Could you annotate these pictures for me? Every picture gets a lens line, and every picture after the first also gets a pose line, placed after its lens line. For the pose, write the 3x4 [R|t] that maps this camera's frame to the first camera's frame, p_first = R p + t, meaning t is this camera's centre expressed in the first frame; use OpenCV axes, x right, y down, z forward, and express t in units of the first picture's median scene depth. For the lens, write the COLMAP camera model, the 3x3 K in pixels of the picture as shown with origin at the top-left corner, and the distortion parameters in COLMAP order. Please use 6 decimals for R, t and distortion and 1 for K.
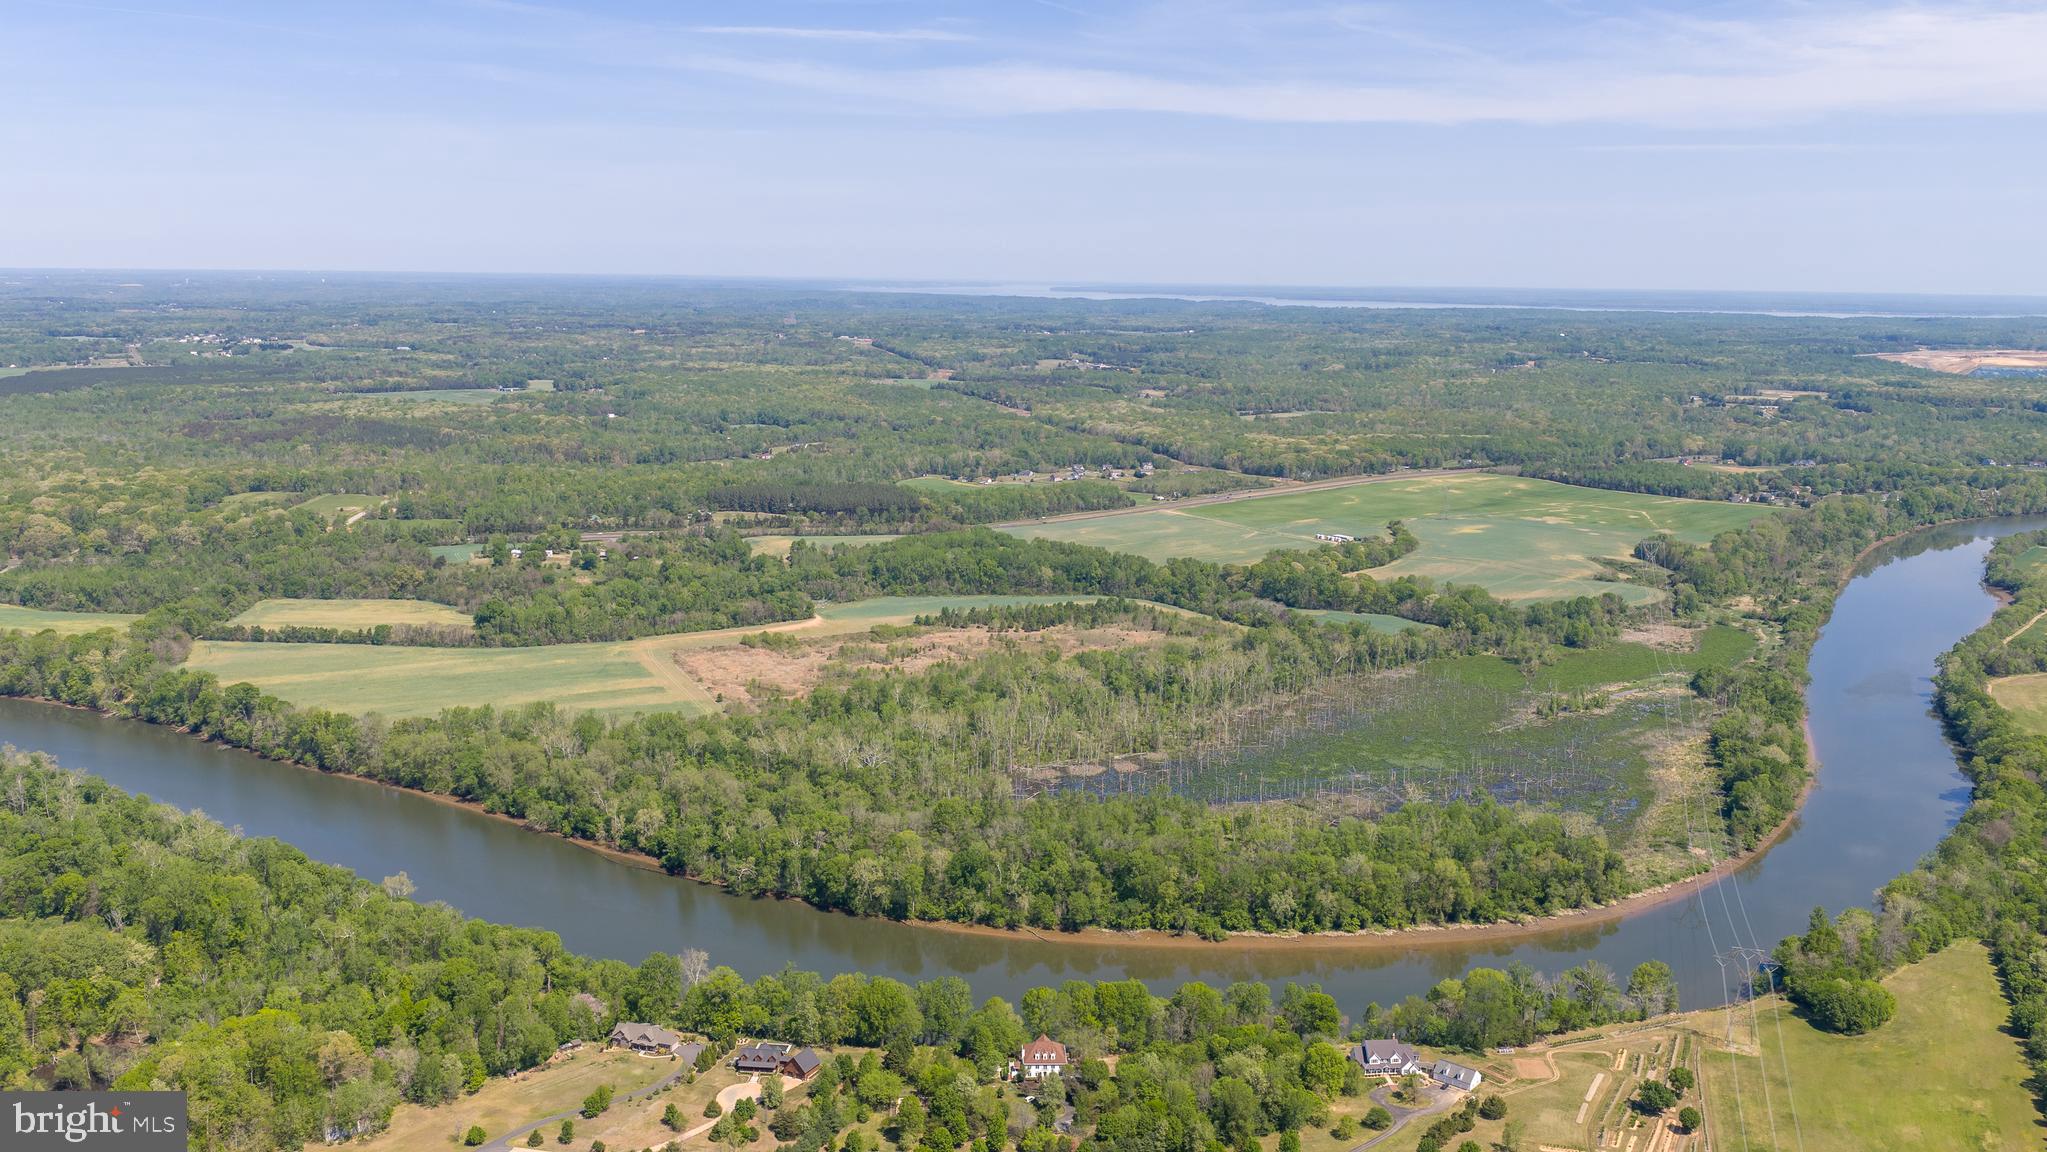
lens RADIAL K [[1694.3, 0, 1032.7], [0, 1694.3, 581.2], [0, 0, 1]] dist [0.026296, -0.051485]
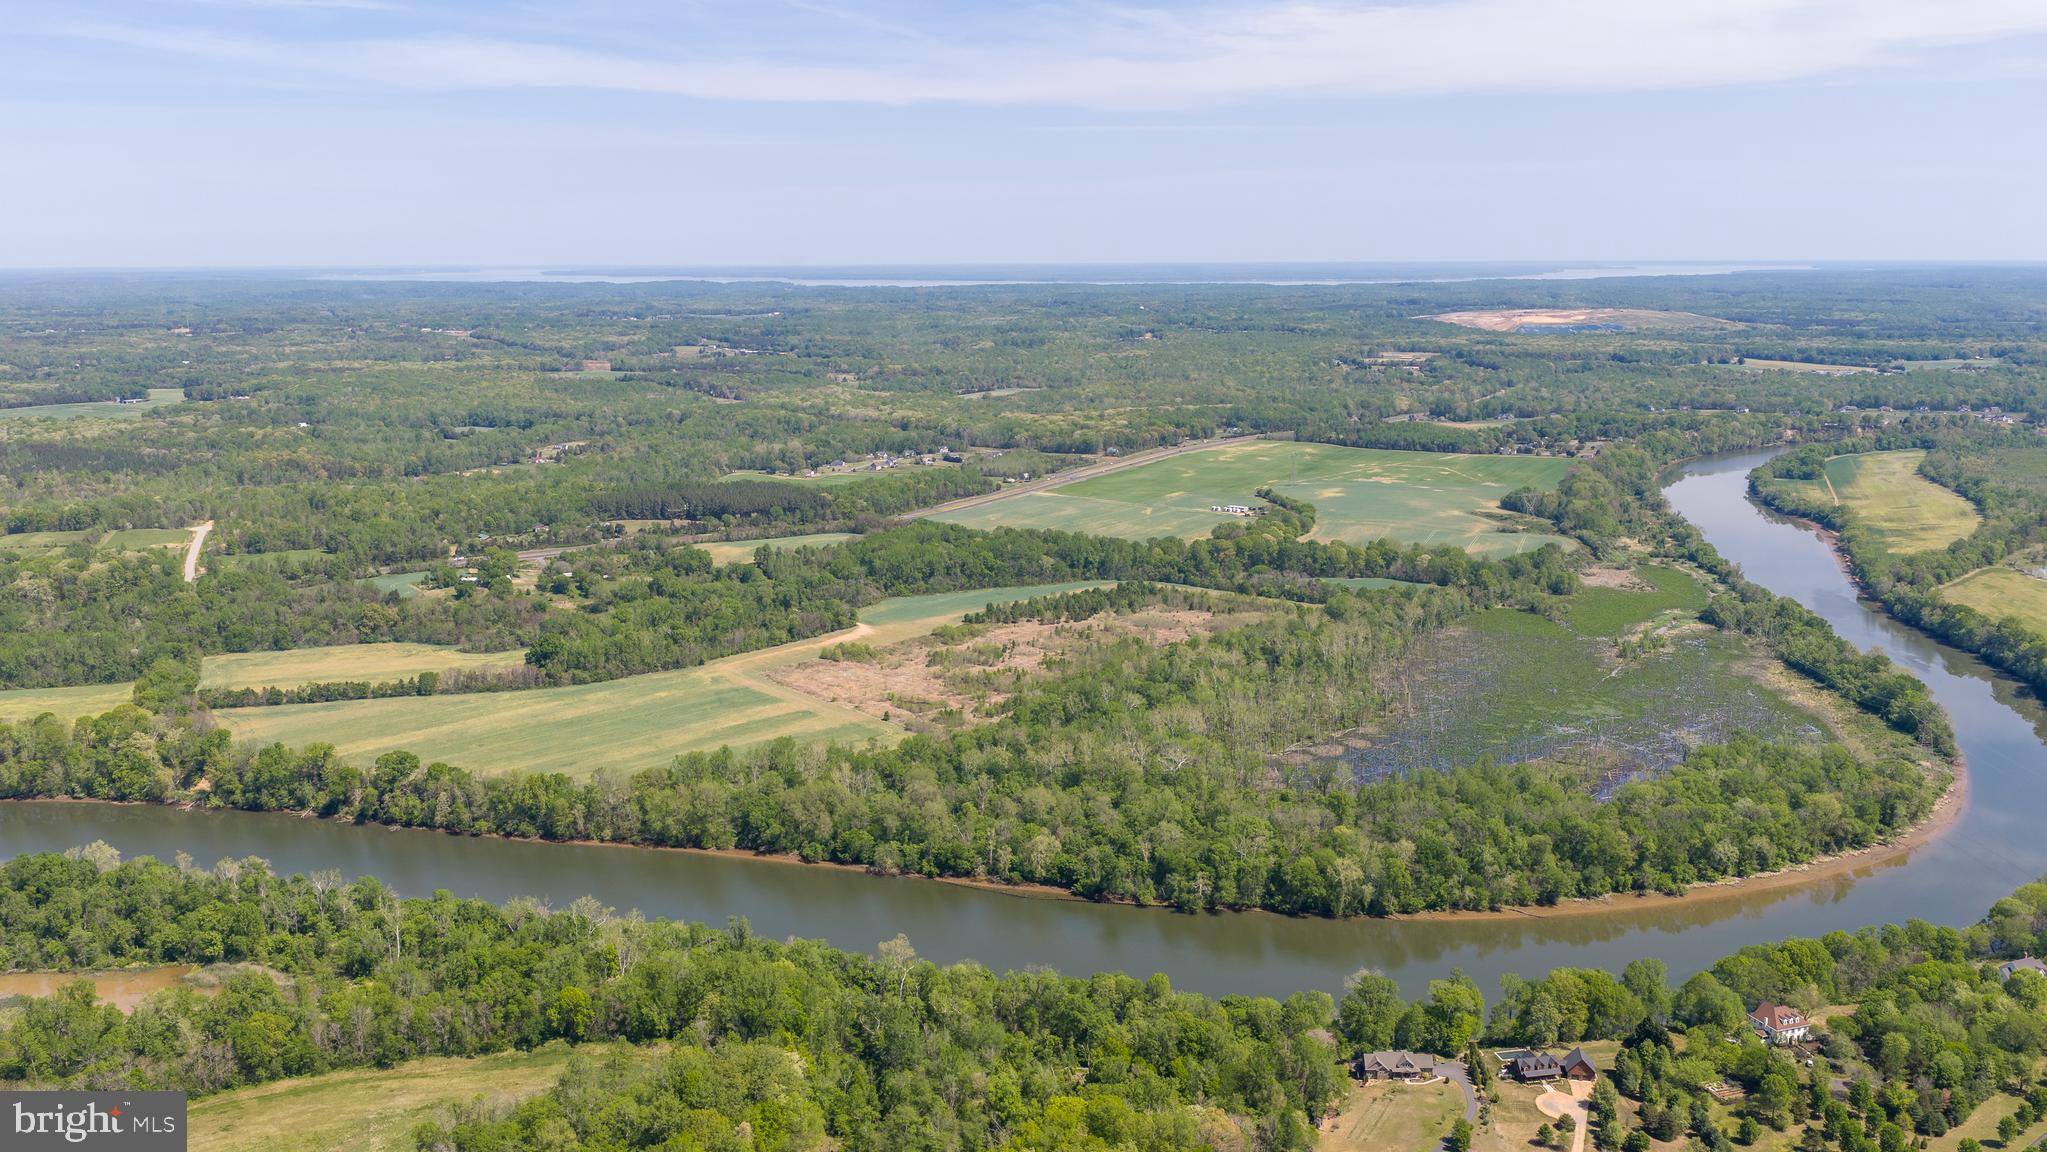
lens RADIAL K [[1694.3, 0, 1028.0], [0, 1694.3, 576.1], [0, 0, 1]] dist [0.026296, -0.051485]
pose [[0.954873, -0.073250, 0.287840, -0.299168], [0.070744, 0.997311, 0.019115, -0.016553], [-0.288467, 0.002110, 0.957488, 0.064423]]
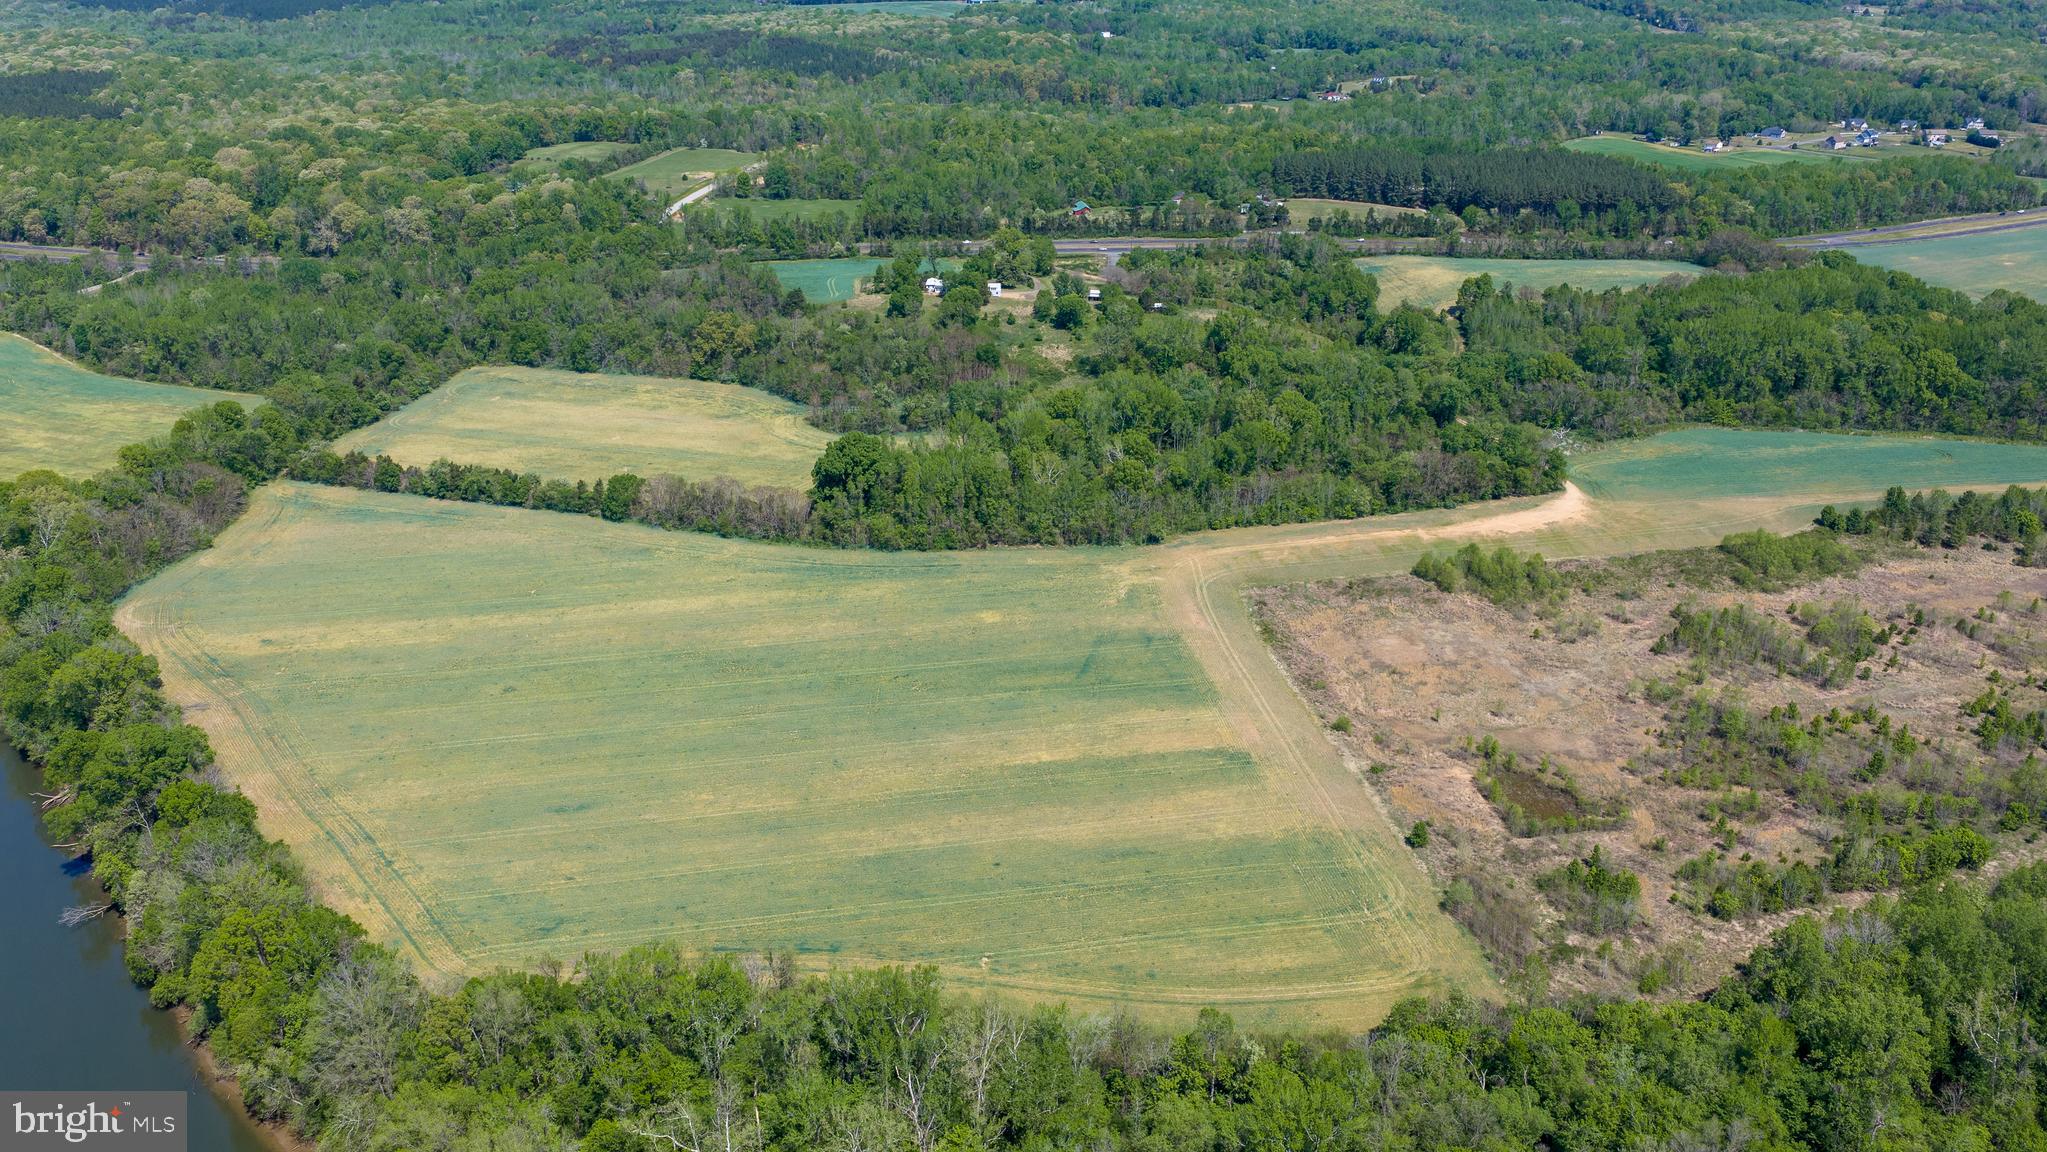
lens RADIAL K [[1694.3, 0, 1032.7], [0, 1694.3, 584.0], [0, 0, 1]] dist [0.026296, -0.051485]
pose [[0.961603, 0.090819, -0.258980, -0.140366], [-0.035513, 0.976902, 0.210717, -0.040454], [0.272135, -0.193429, 0.942617, 0.531471]]
